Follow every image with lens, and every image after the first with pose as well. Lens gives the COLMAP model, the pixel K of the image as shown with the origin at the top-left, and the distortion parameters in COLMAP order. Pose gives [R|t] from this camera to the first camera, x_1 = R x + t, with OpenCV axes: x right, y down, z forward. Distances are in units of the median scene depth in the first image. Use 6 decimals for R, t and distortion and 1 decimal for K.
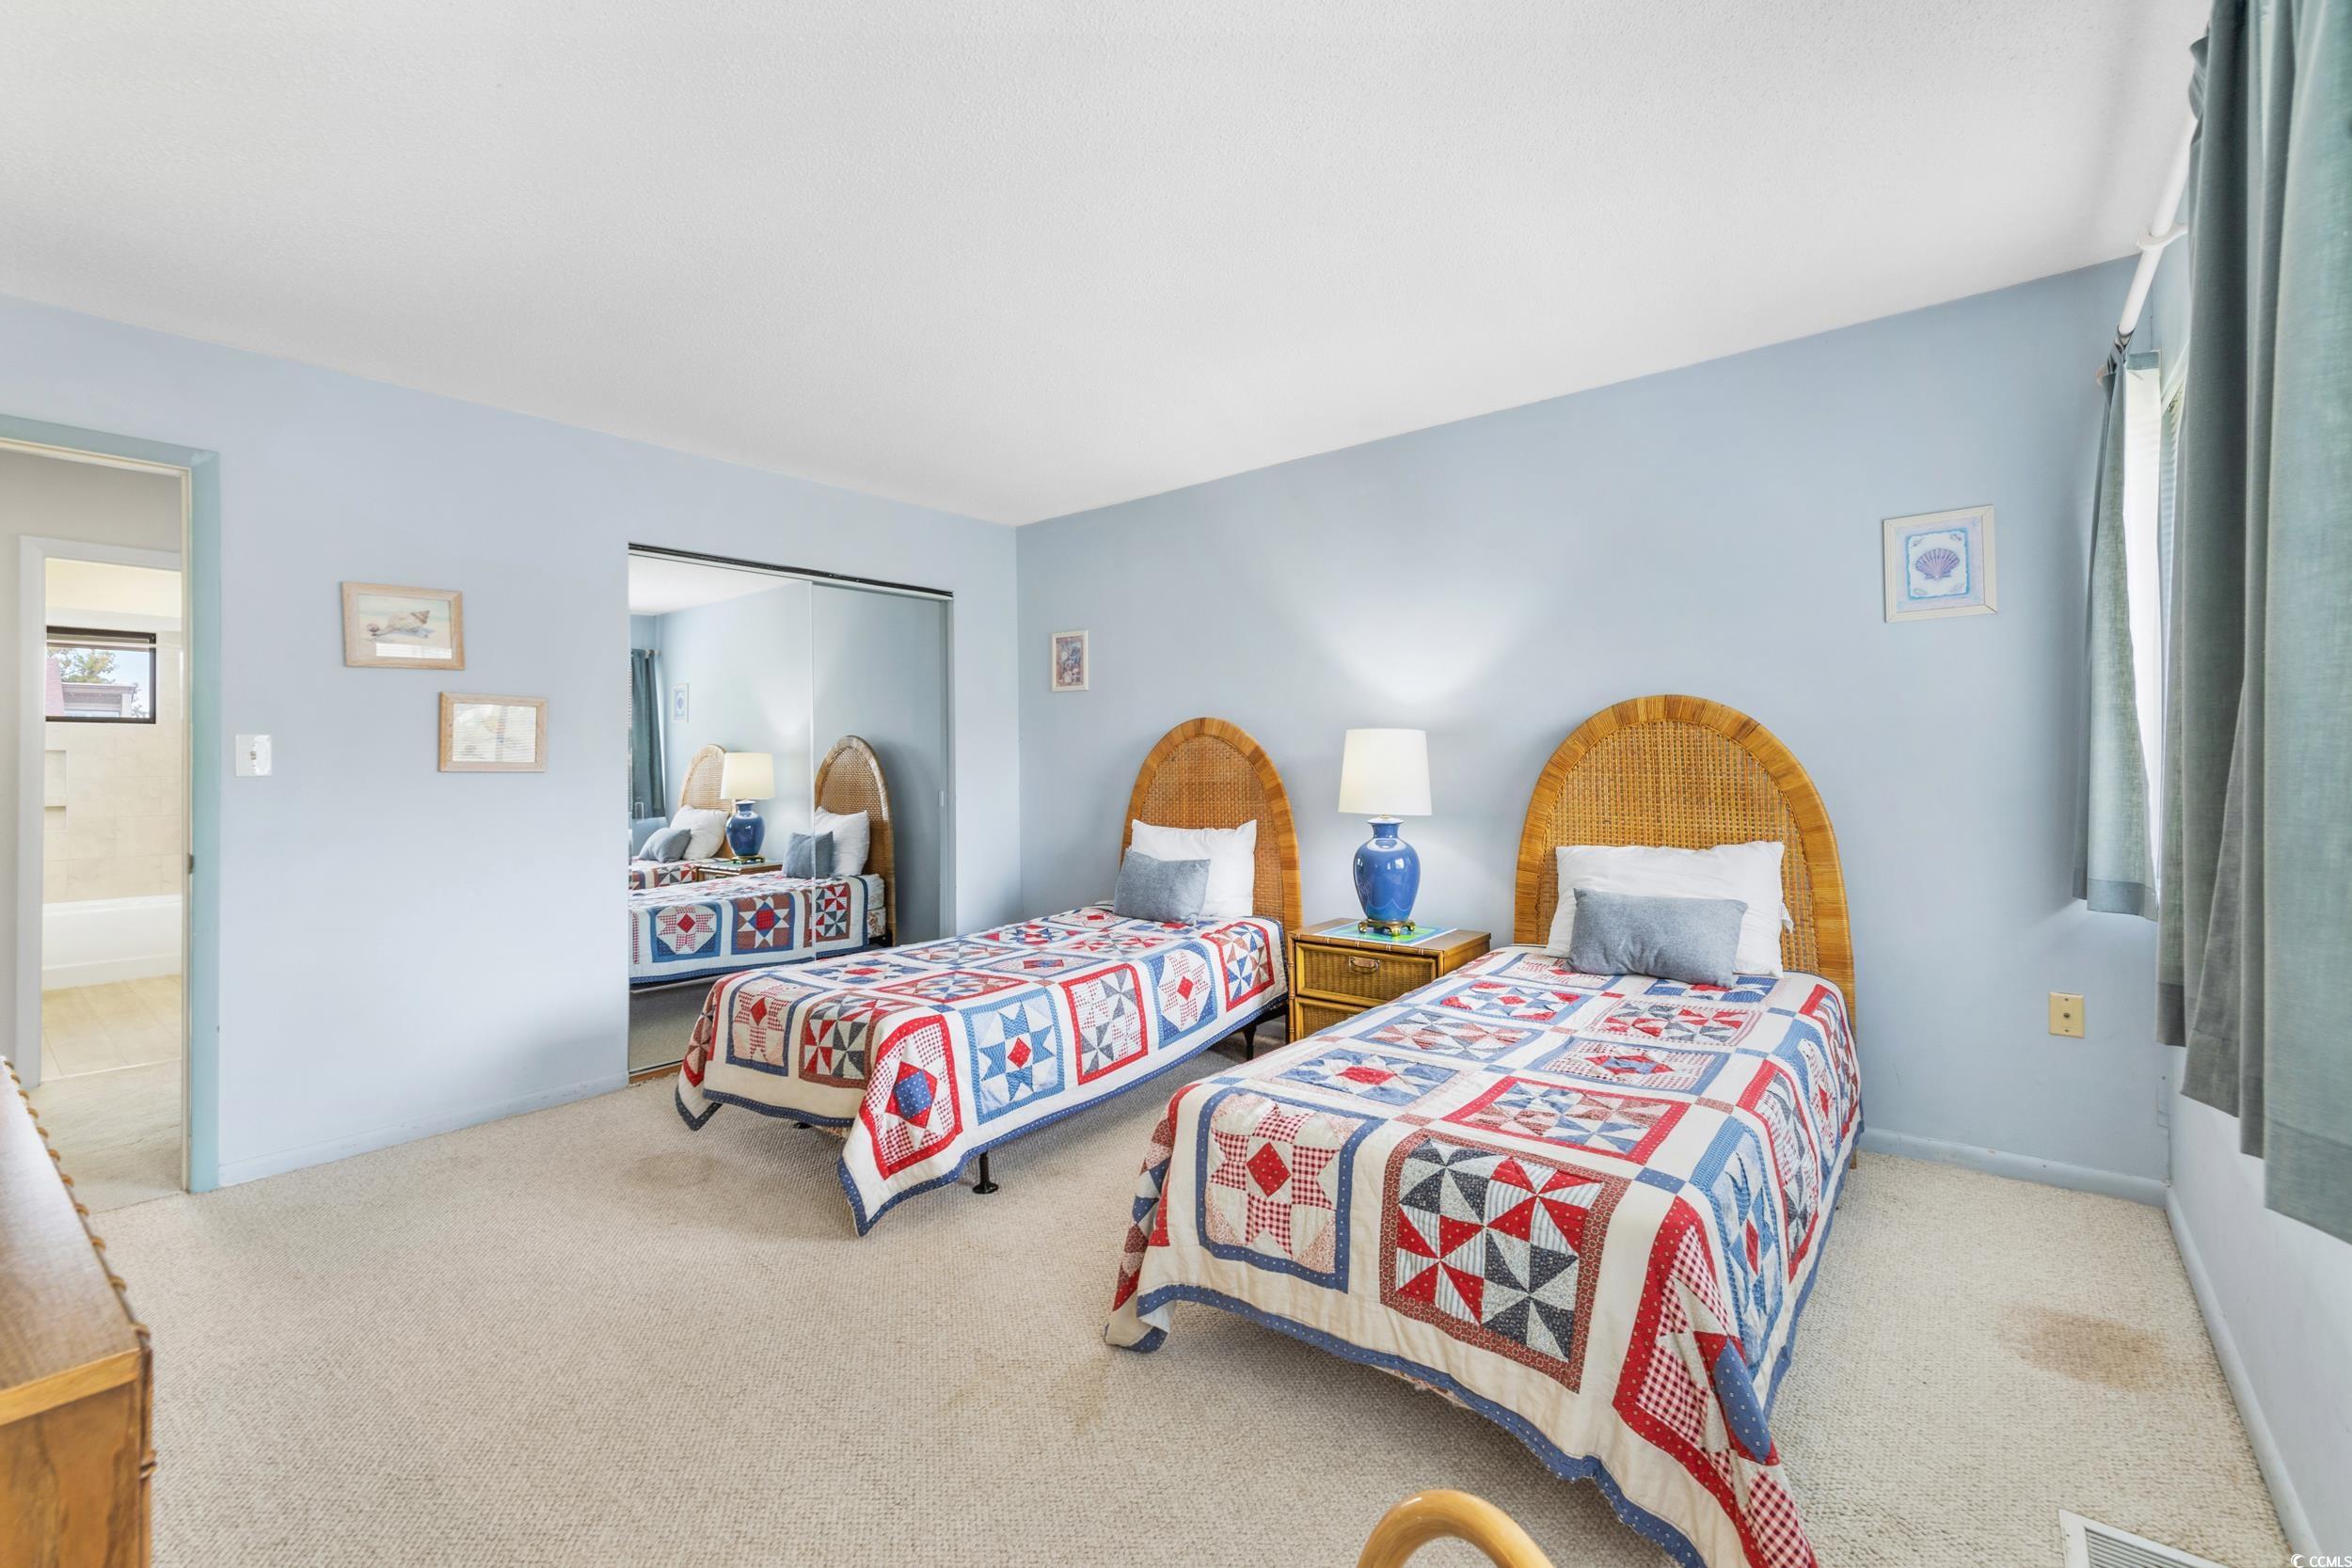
lens RADIAL K [[994.3, 0, 1177.2], [0, 994.3, 776.8], [0, 0, 1]] dist [0.001644, 0.000506]
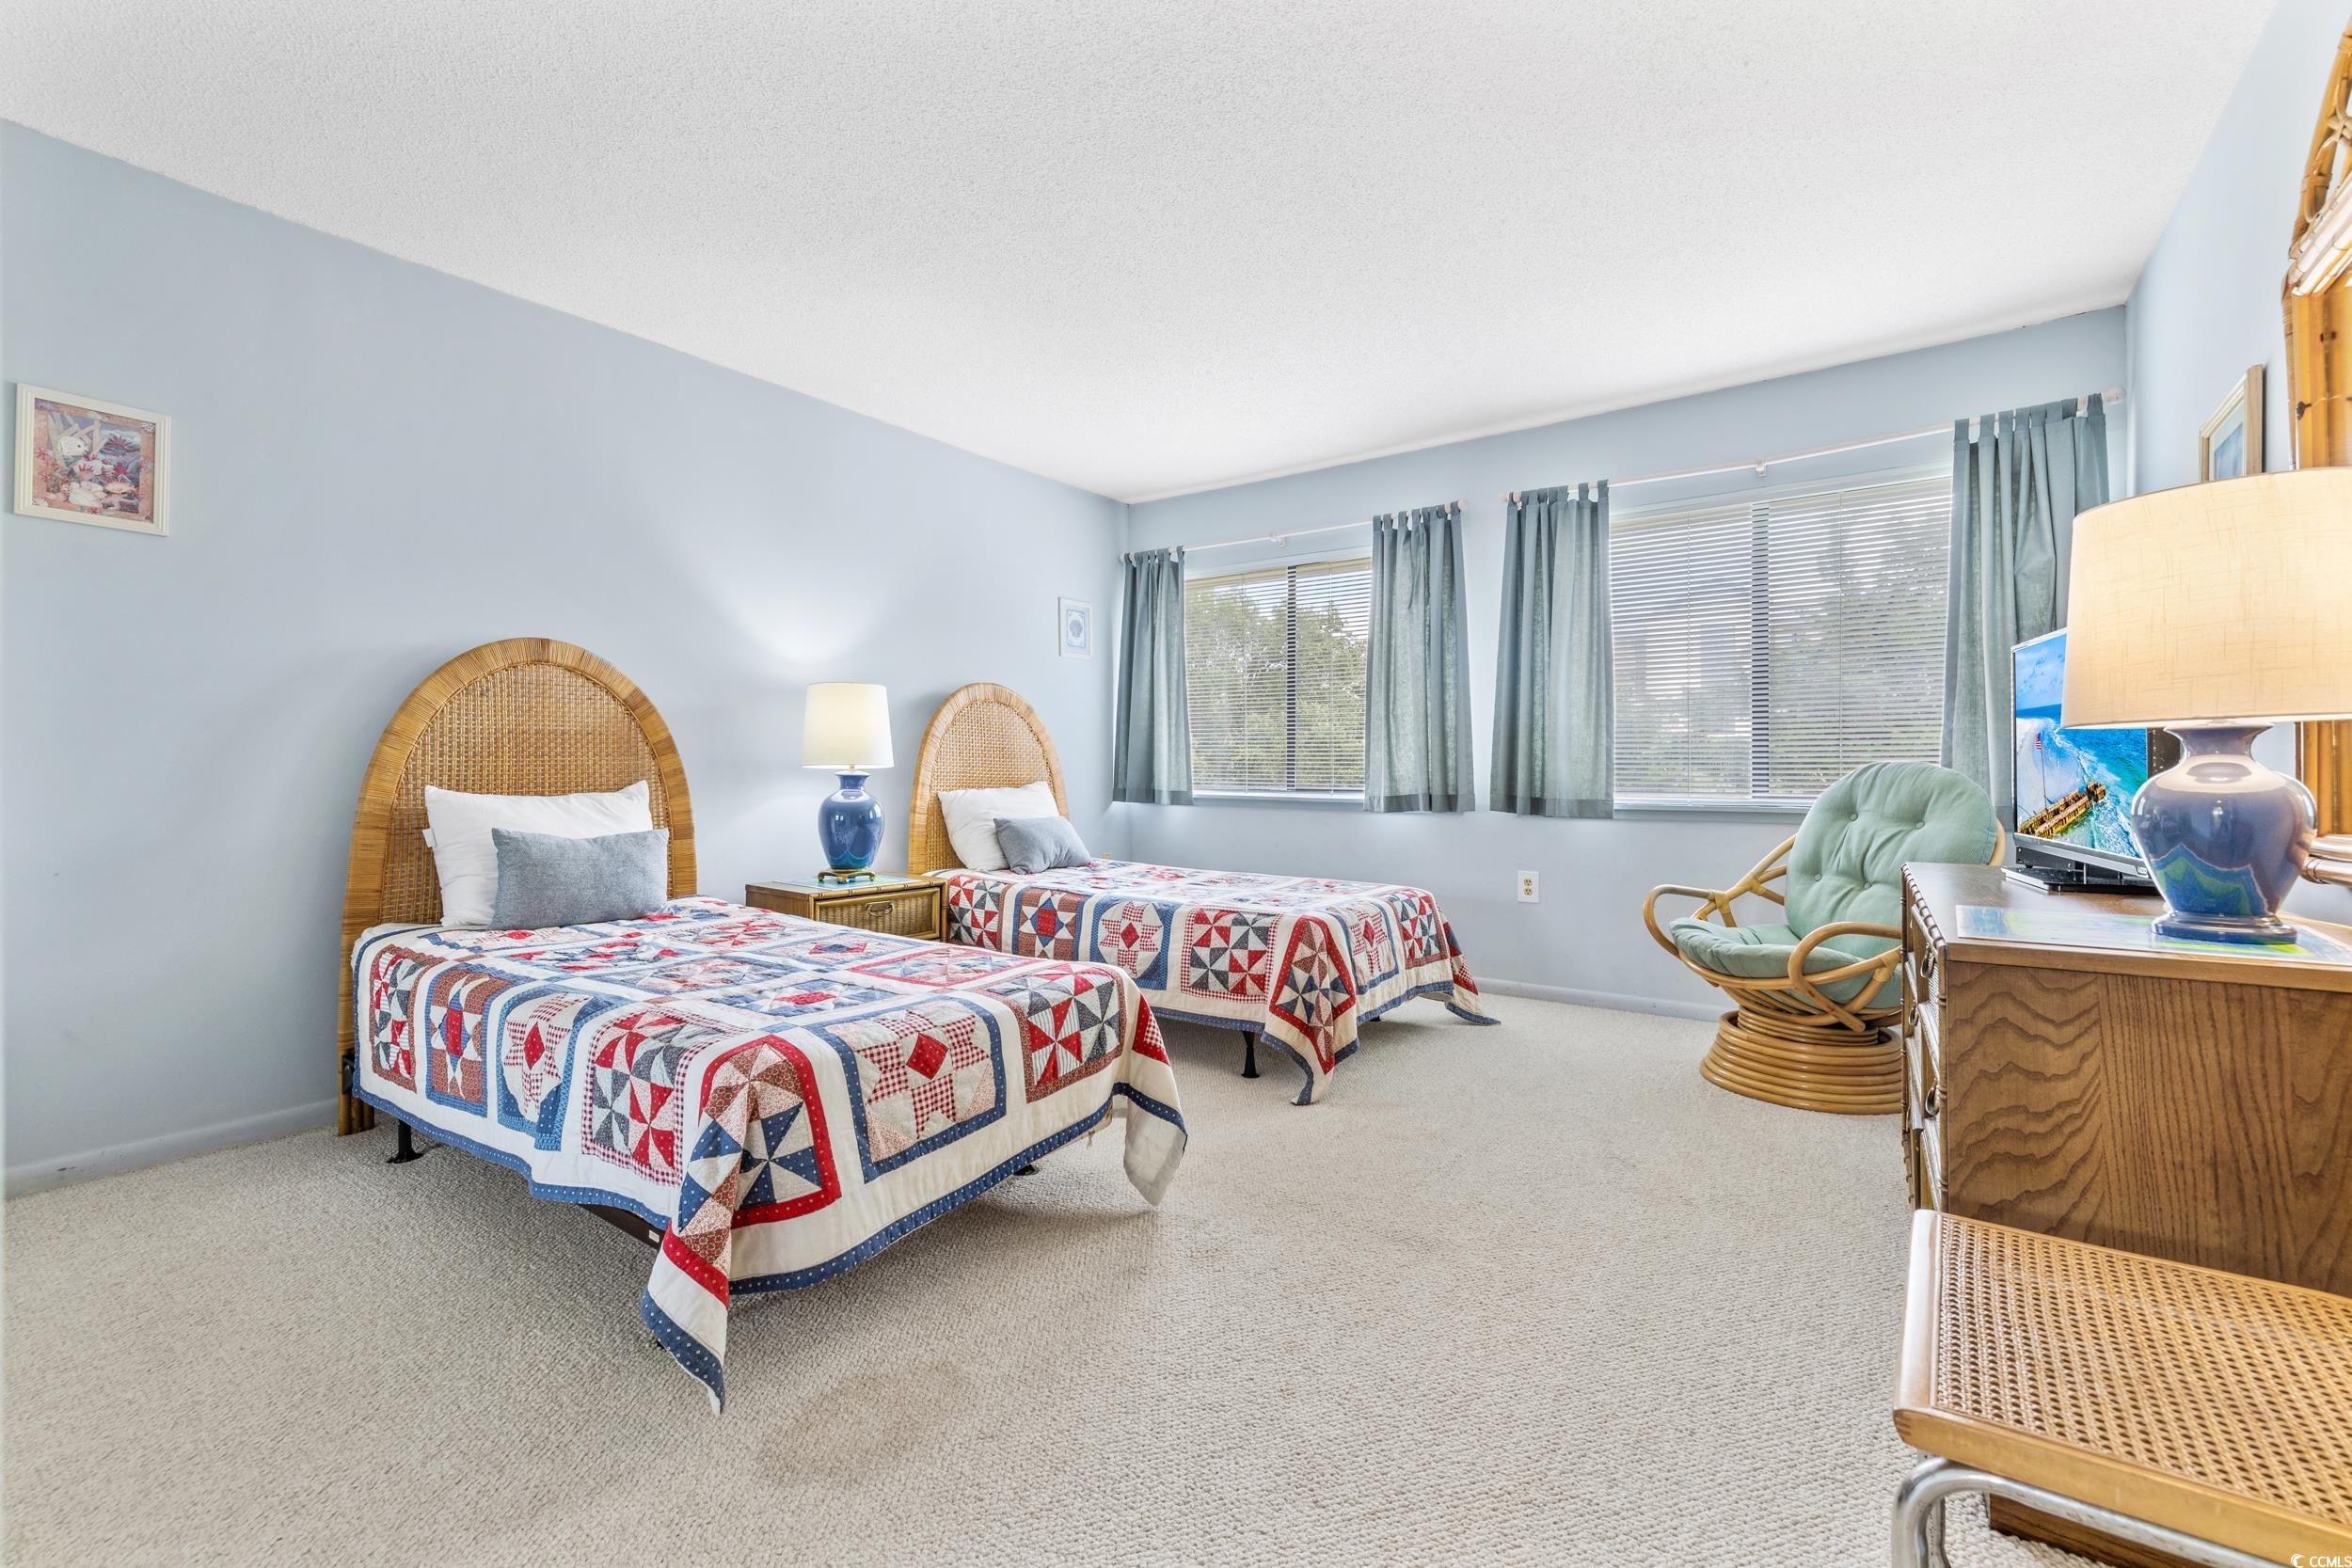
lens RADIAL K [[994.3, 0, 1177.2], [0, 994.3, 776.8], [0, 0, 1]] dist [0.001644, 0.000506]
pose [[-0.048282, 0.006780, 0.998811, -0.789613], [0.013084, 0.999895, -0.006155, 0.055048], [-0.998748, 0.012772, -0.048365, 0.668679]]
